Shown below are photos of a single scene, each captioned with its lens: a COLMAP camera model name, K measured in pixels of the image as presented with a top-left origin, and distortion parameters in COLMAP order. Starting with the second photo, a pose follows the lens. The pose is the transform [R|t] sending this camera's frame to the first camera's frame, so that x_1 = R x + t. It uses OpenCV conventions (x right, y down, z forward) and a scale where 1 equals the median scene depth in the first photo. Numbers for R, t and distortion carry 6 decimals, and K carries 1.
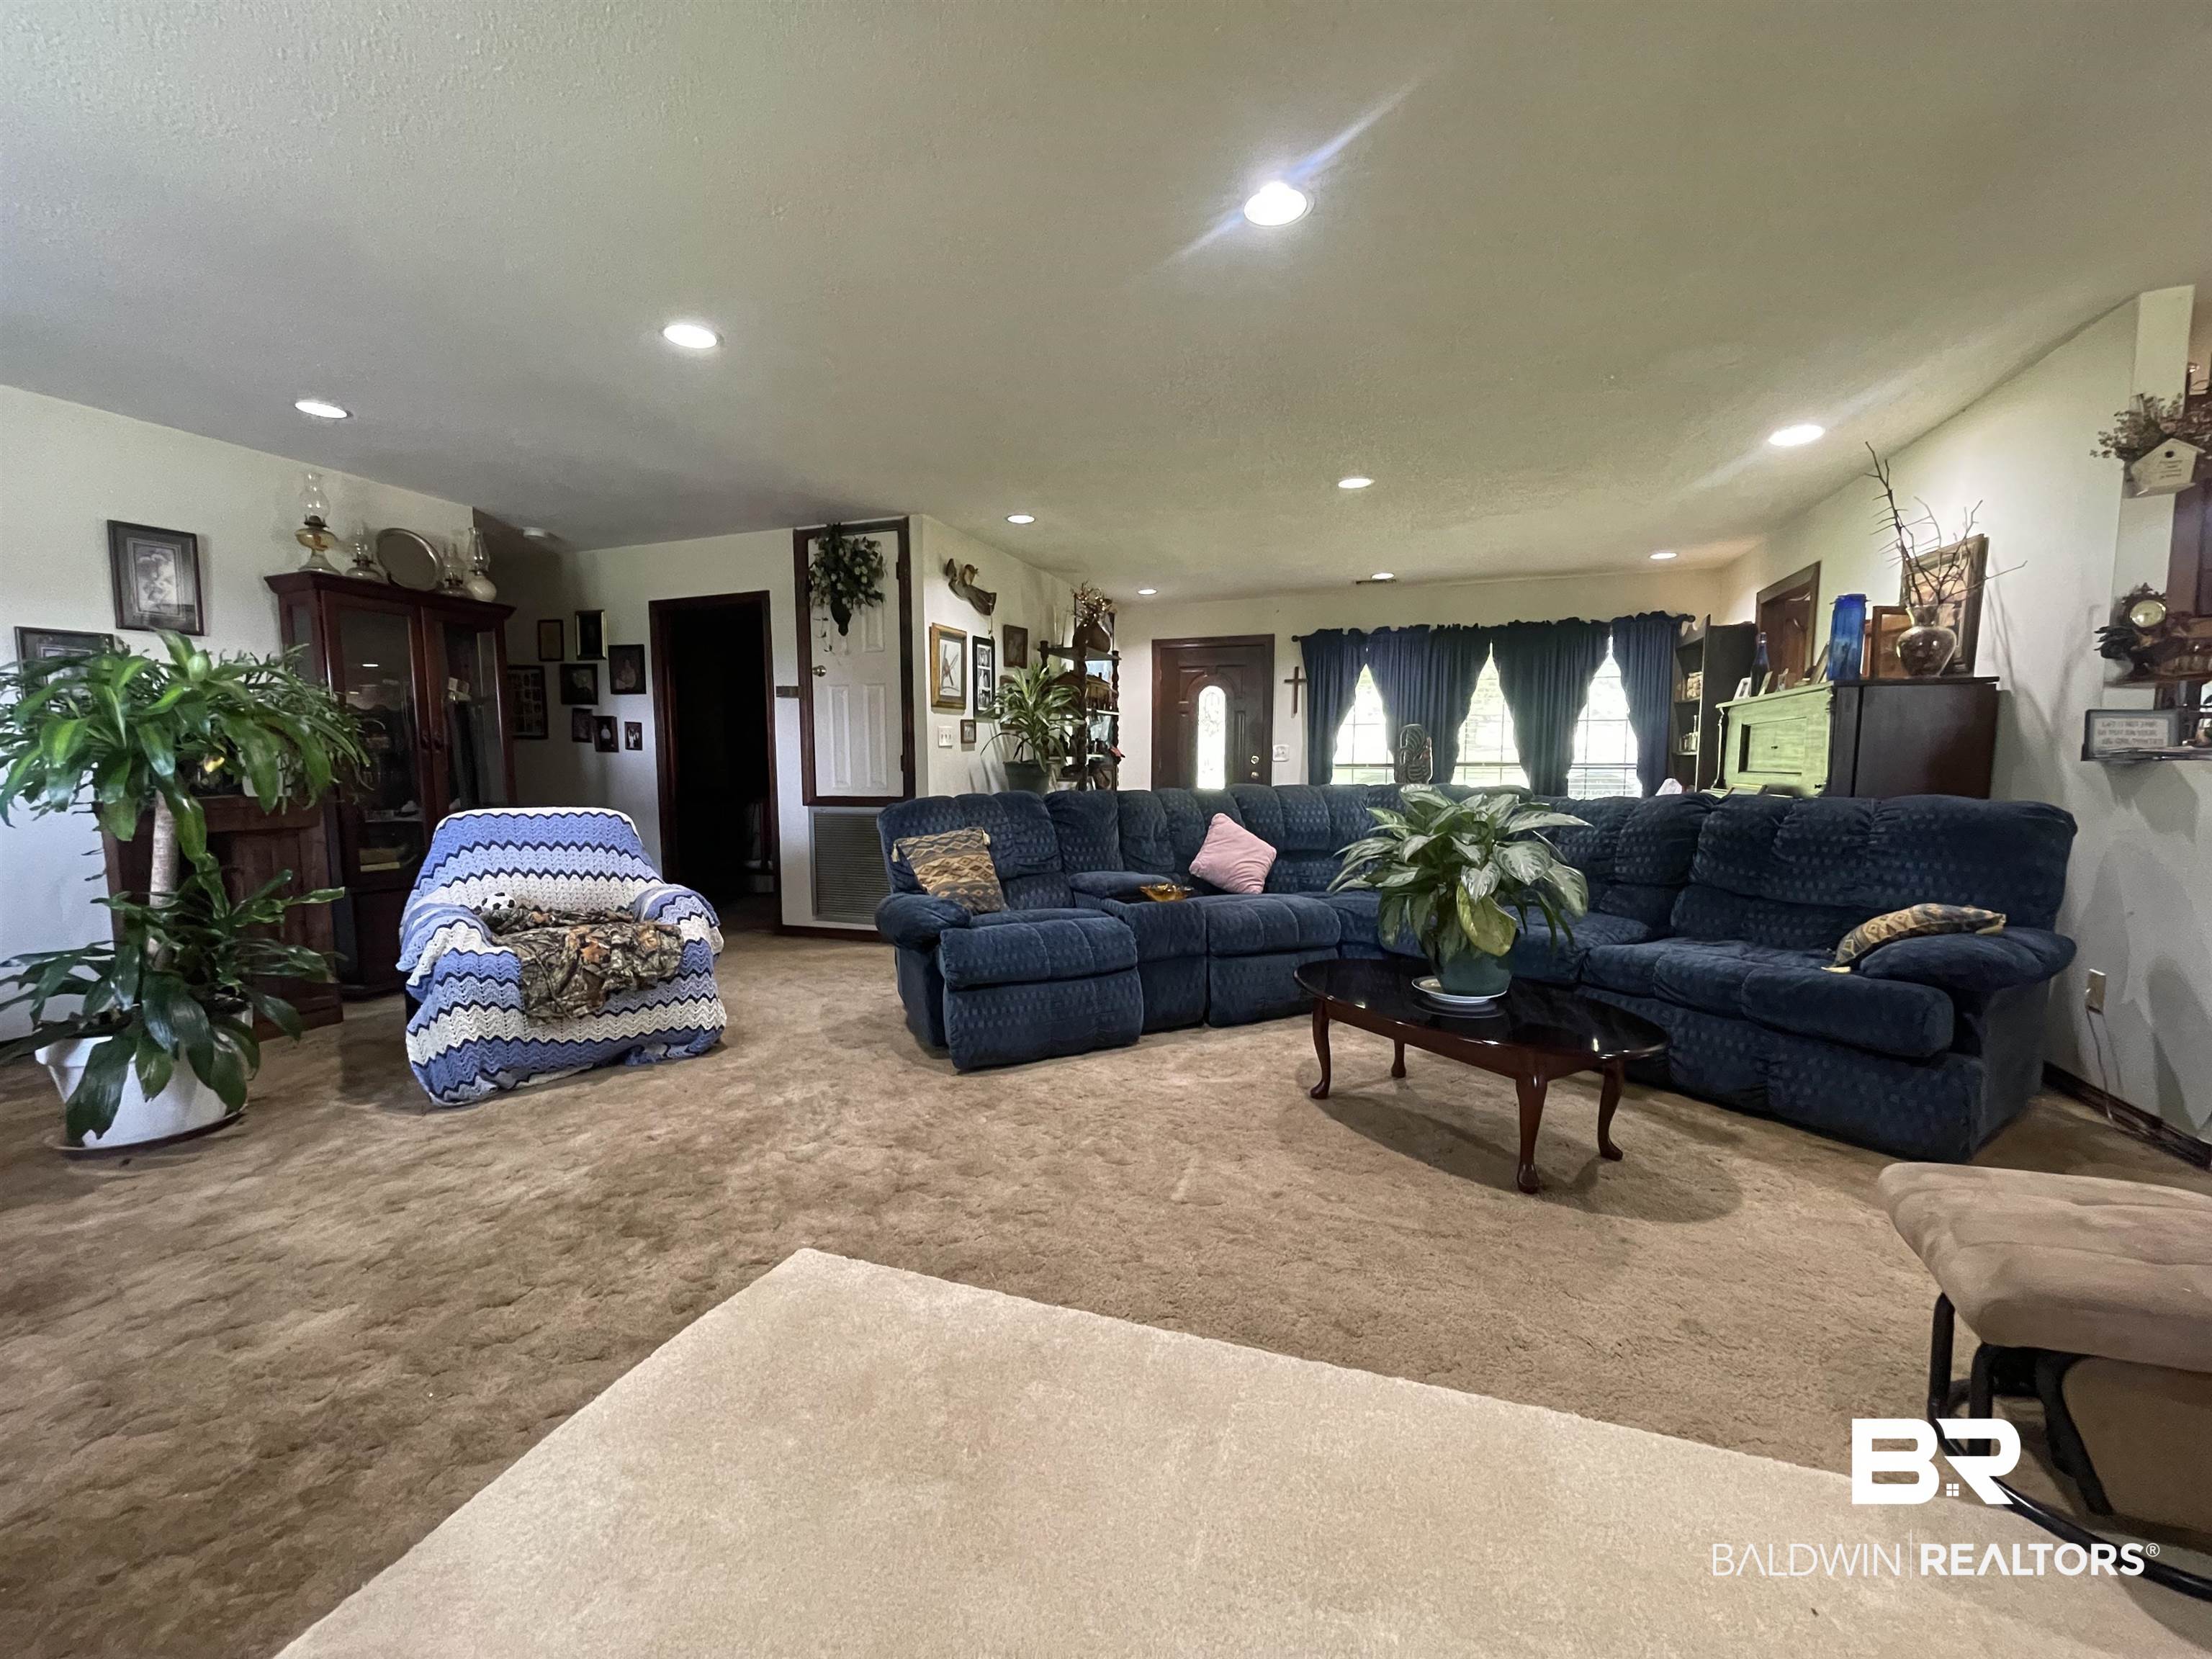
lens RADIAL K [[890.1, 0, 1106.0], [0, 890.1, 829.5], [0, 0, 1]] dist [-0.006453, 0.000522]
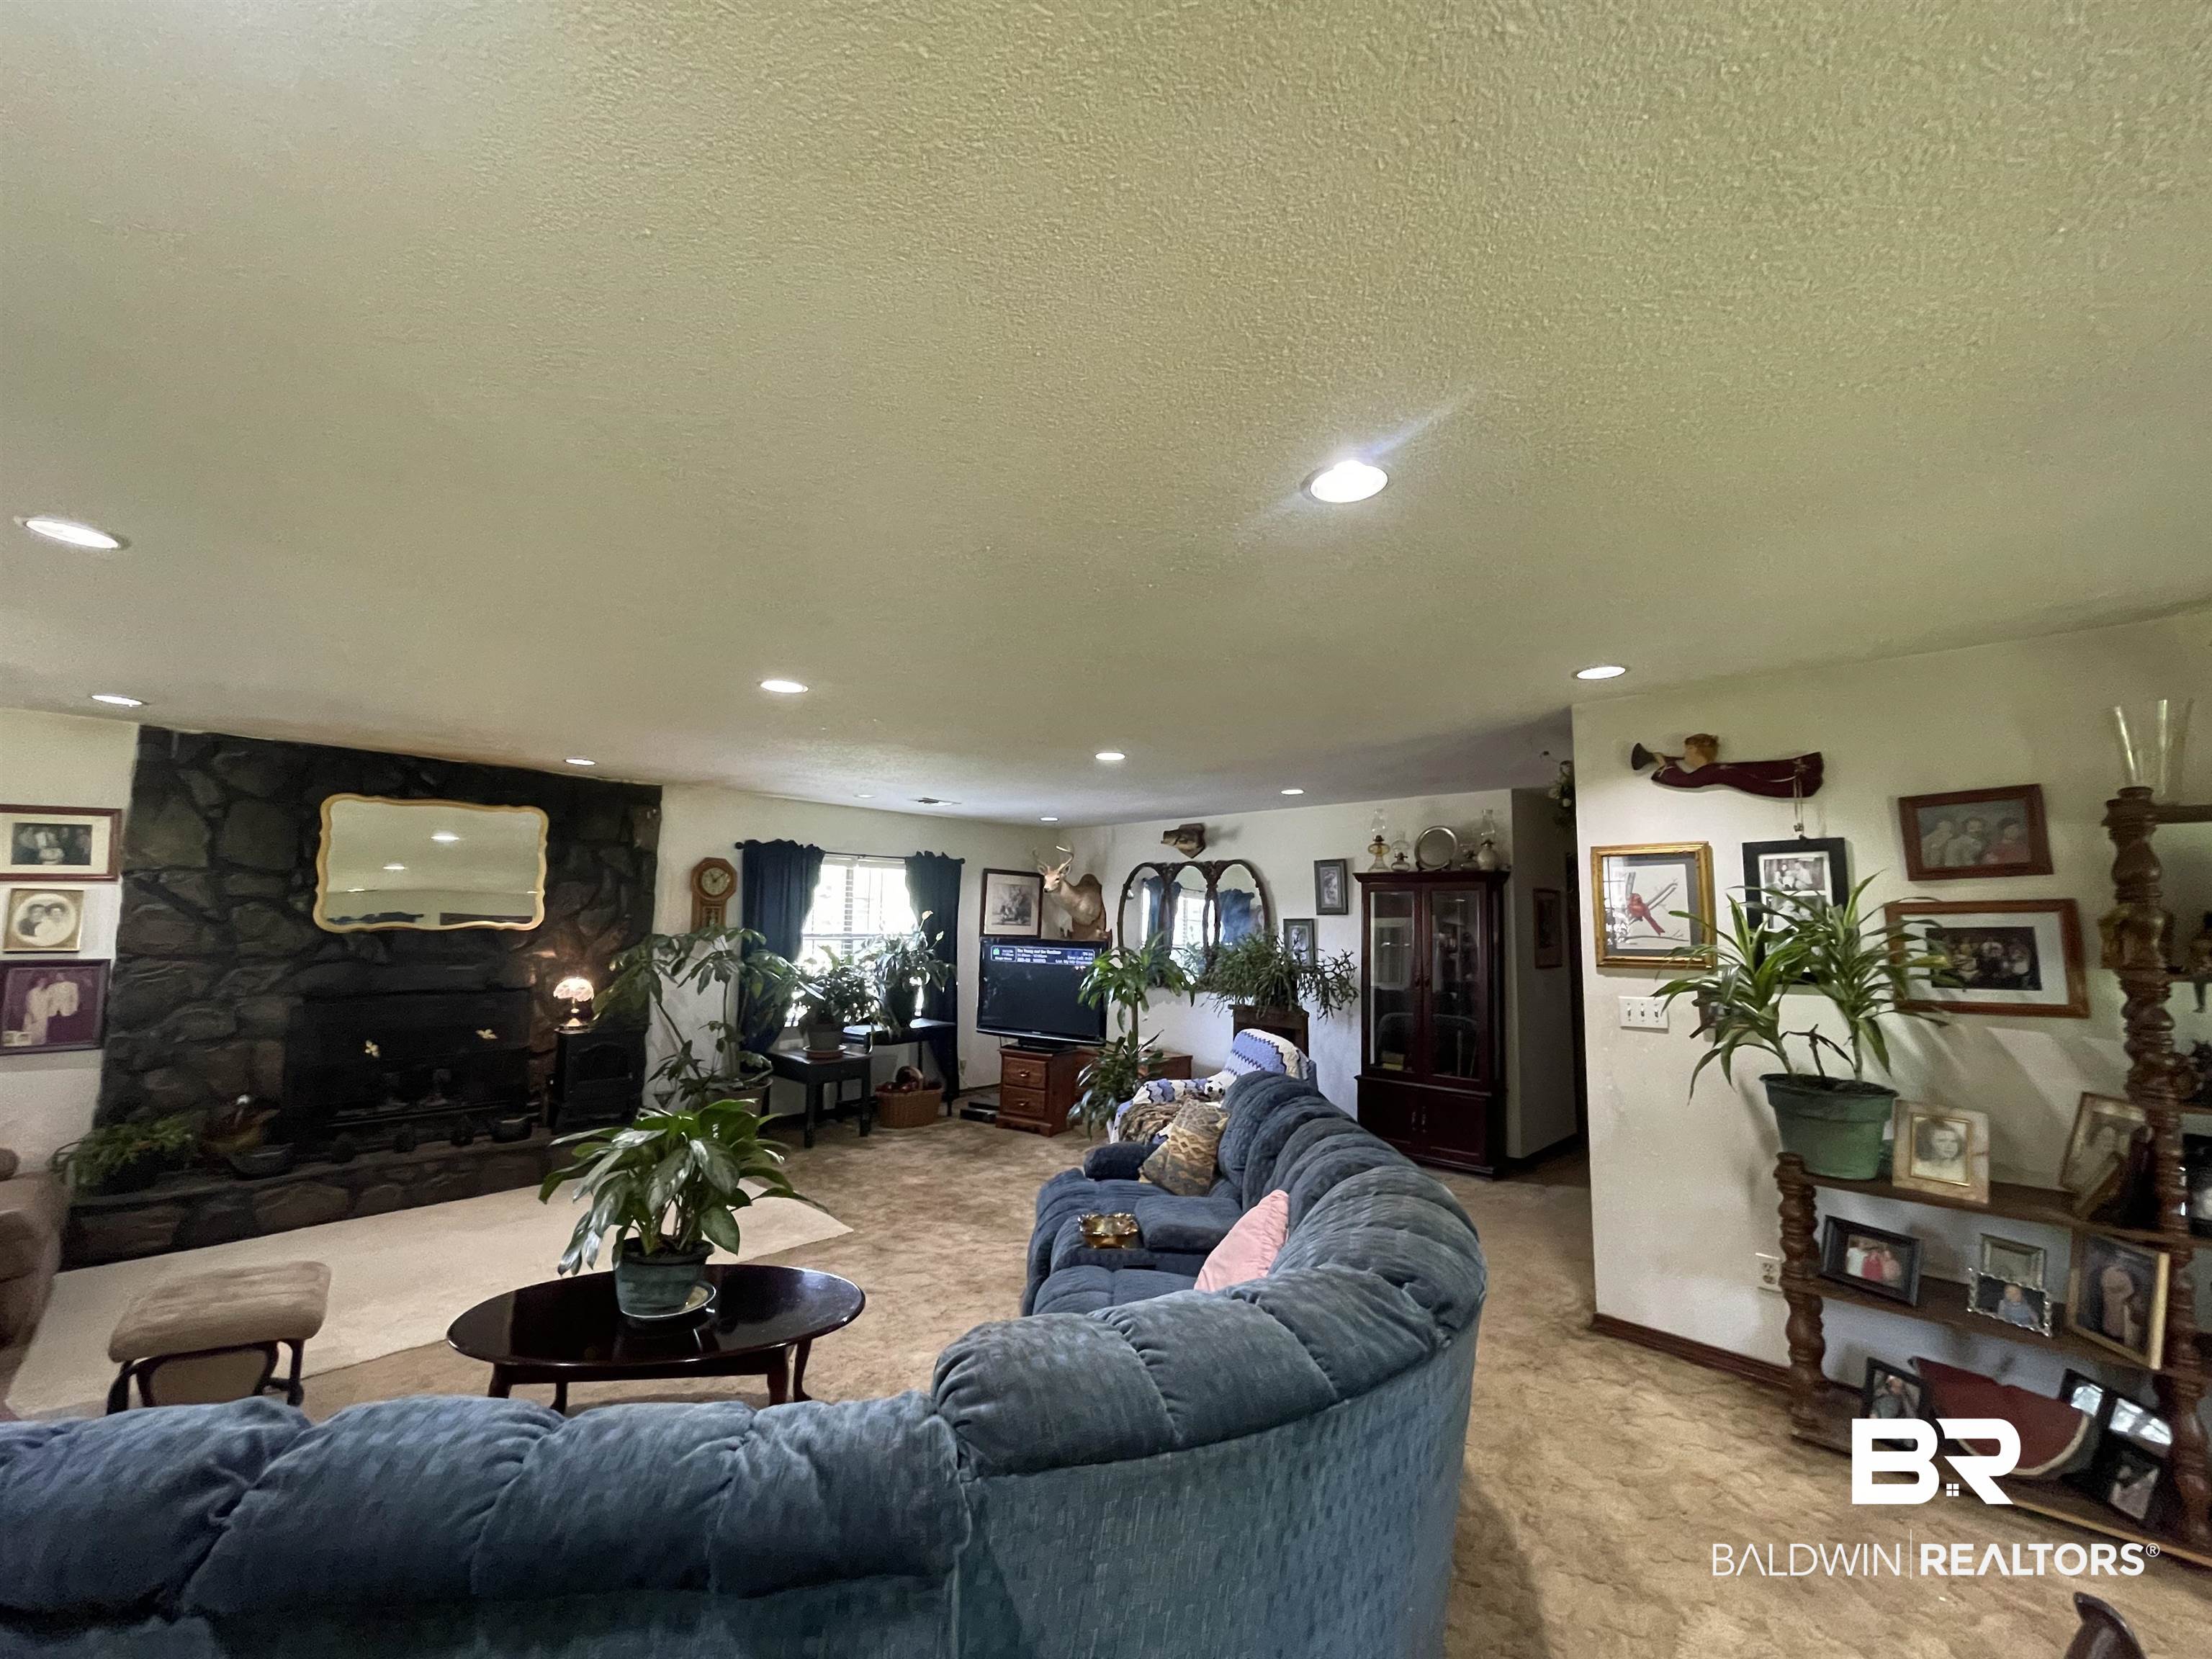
lens RADIAL K [[882.4, 0, 1106.0], [0, 882.4, 829.5], [0, 0, 1]] dist [-0.000099, 0.000107]
pose [[-0.391164, -0.095658, -0.915336, 0.871952], [-0.081904, 0.994255, -0.068904, -0.246021], [0.916669, 0.048017, -0.396752, 1.356258]]
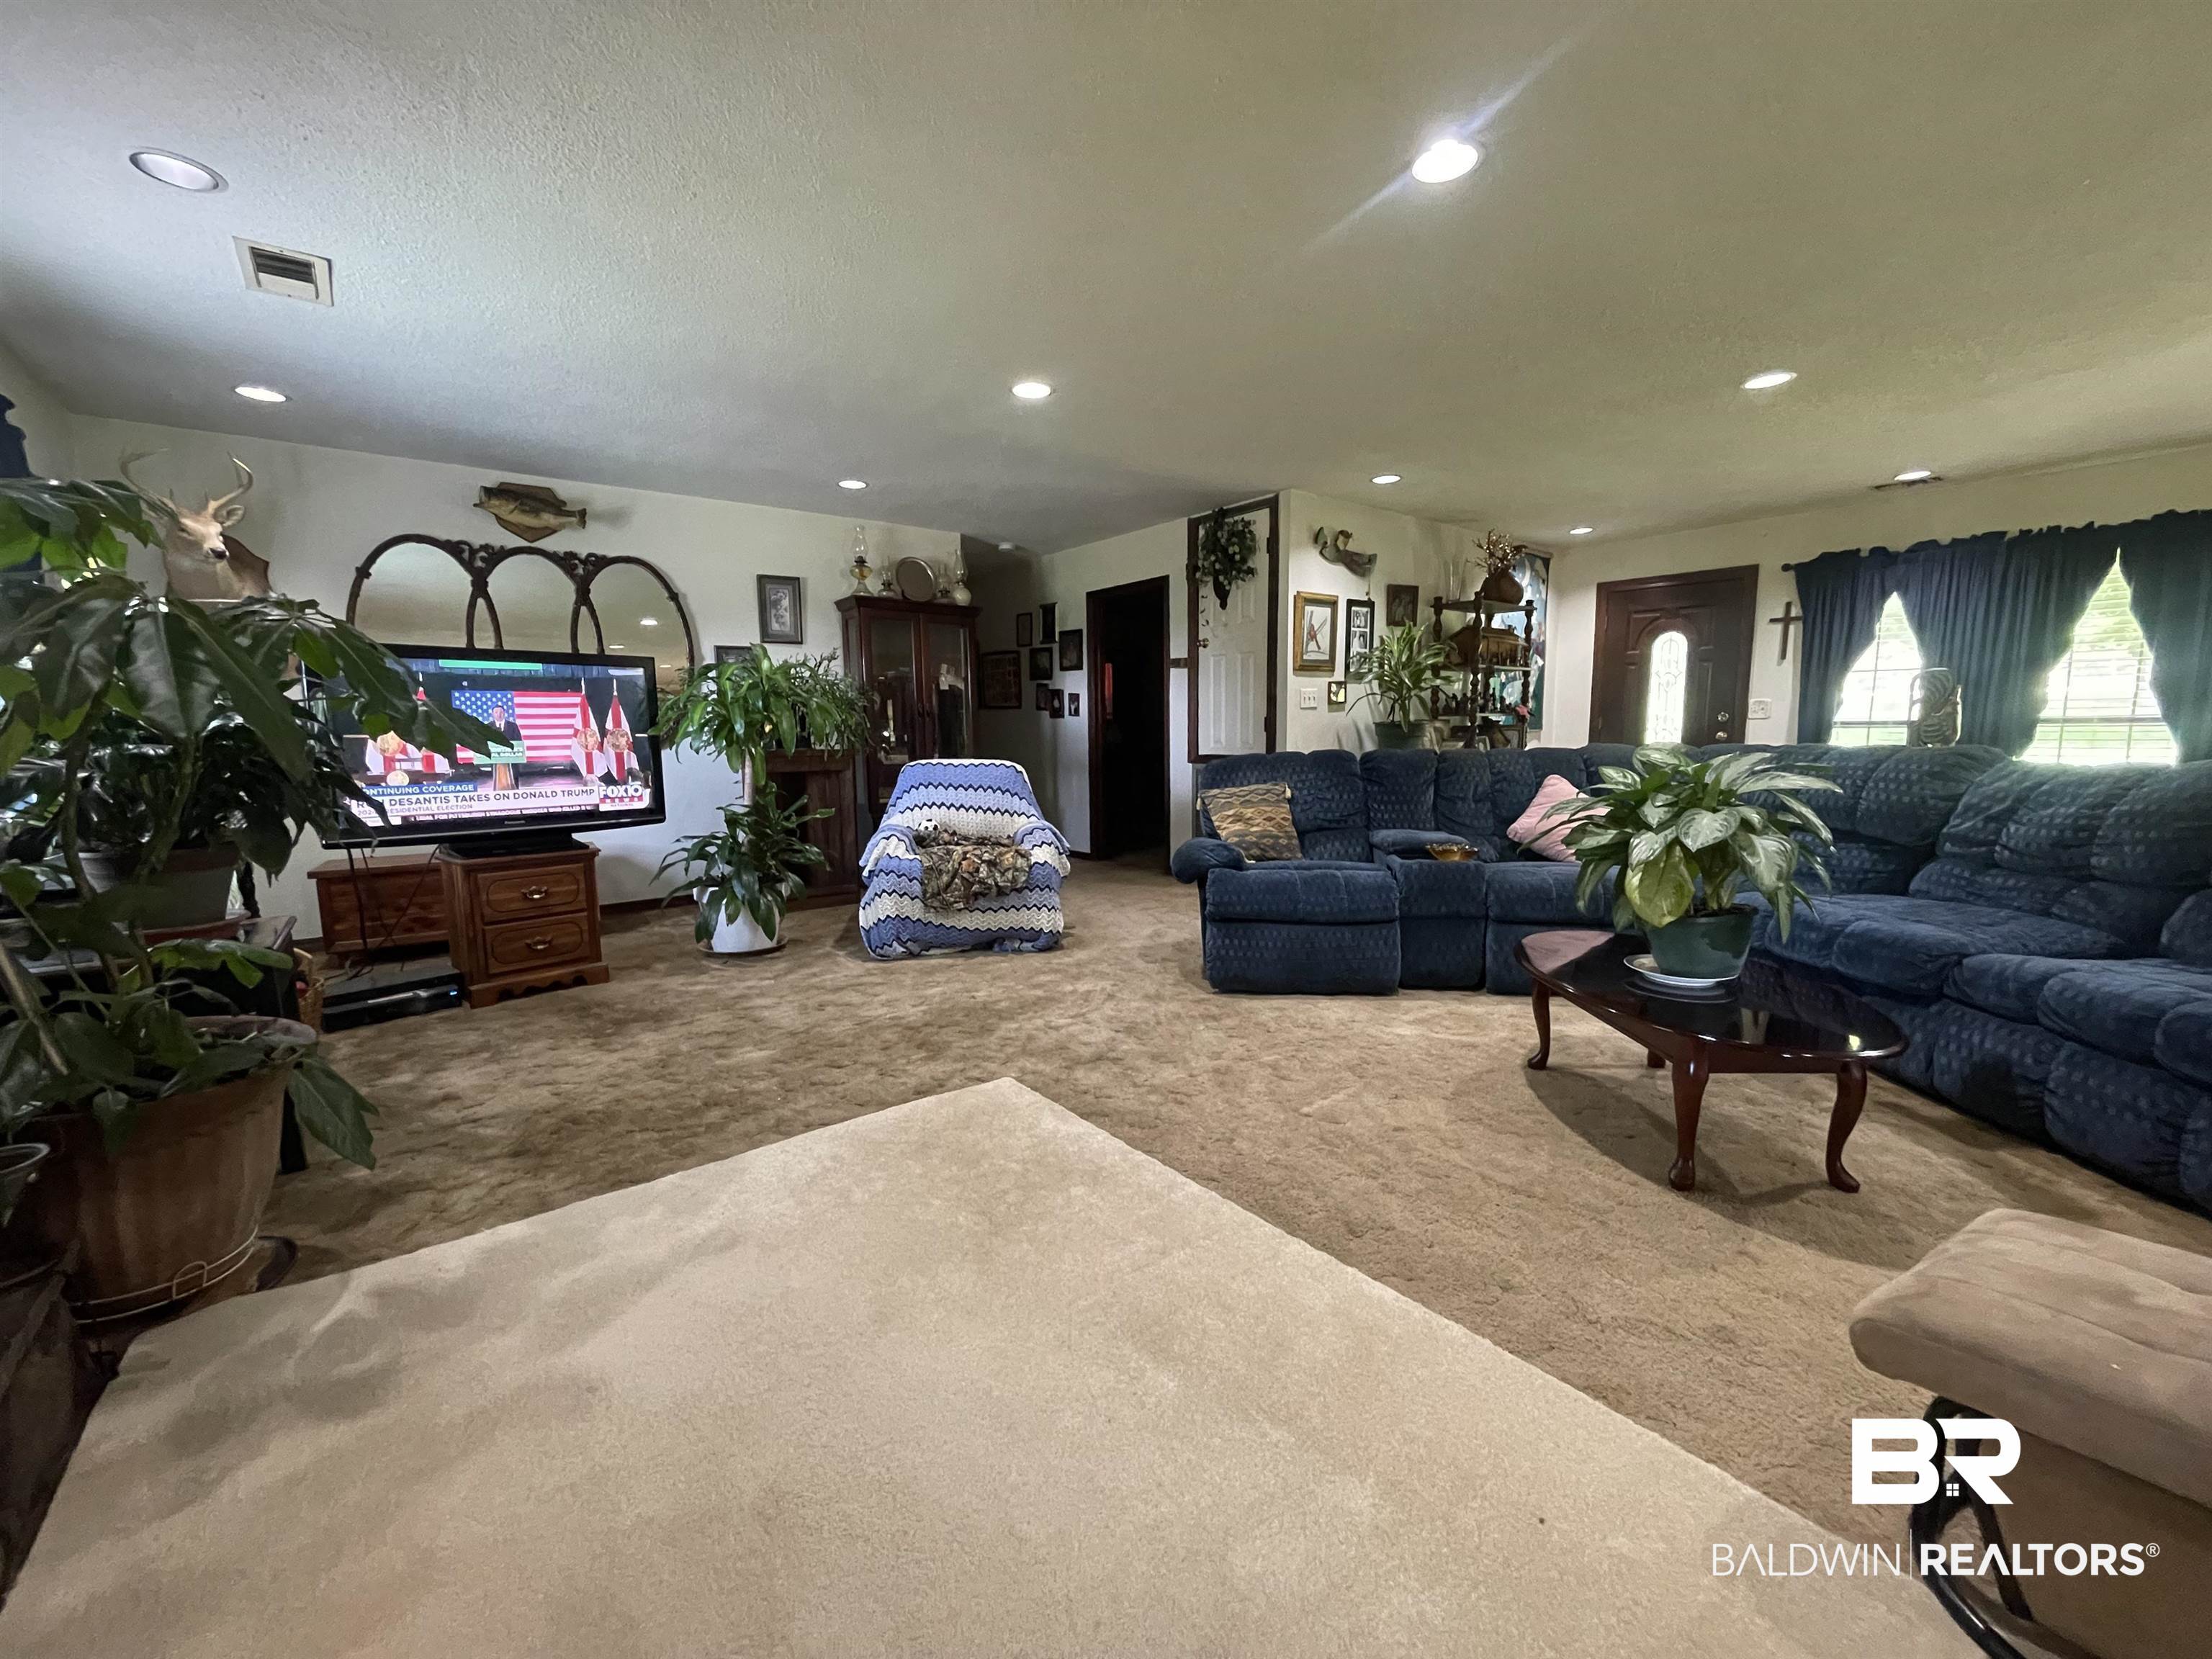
lens RADIAL K [[890.1, 0, 1106.0], [0, 890.1, 829.5], [0, 0, 1]] dist [-0.006453, 0.000522]
pose [[0.850415, 0.052856, -0.523451, 0.271933], [-0.031673, 0.998279, 0.049345, 0.009085], [0.525159, -0.025385, 0.850626, -0.045023]]
